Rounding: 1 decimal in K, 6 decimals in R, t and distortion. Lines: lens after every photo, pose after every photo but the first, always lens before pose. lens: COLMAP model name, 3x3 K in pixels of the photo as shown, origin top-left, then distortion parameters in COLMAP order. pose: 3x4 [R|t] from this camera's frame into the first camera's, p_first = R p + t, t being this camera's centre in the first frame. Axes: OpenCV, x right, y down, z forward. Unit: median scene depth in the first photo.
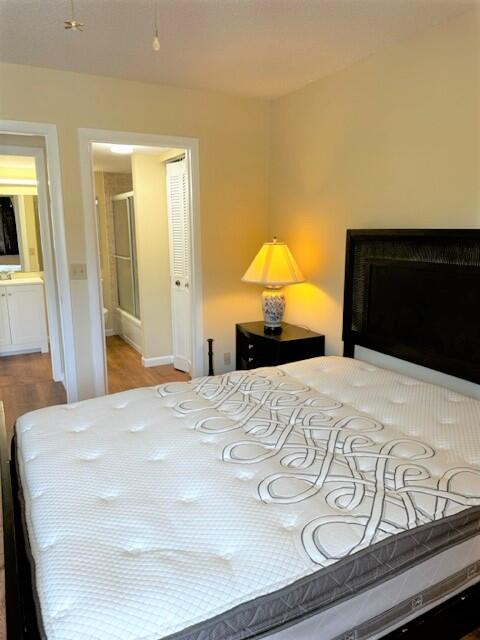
lens RADIAL K [[447.2, 0, 241.4], [0, 447.2, 315.9], [0, 0, 1]] dist [0.056805, -0.067612]
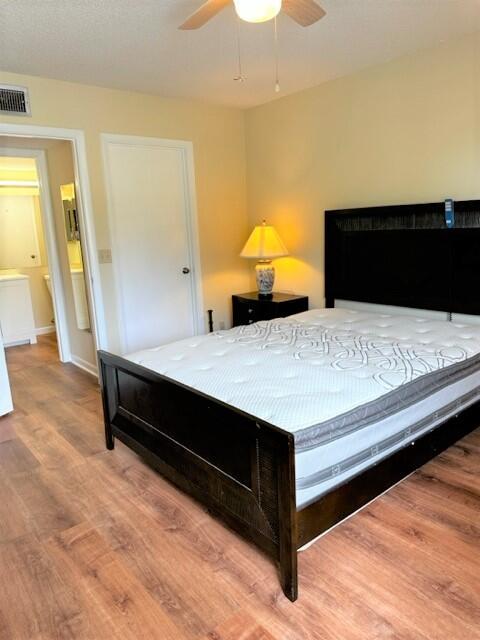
lens RADIAL K [[447.2, 0, 236.1], [0, 447.2, 321.3], [0, 0, 1]] dist [0.056805, -0.067612]
pose [[0.979356, -0.078258, 0.186382, -0.259448], [0.077397, 0.996929, 0.011902, 0.084019], [-0.186741, 0.002769, 0.982405, -0.213935]]
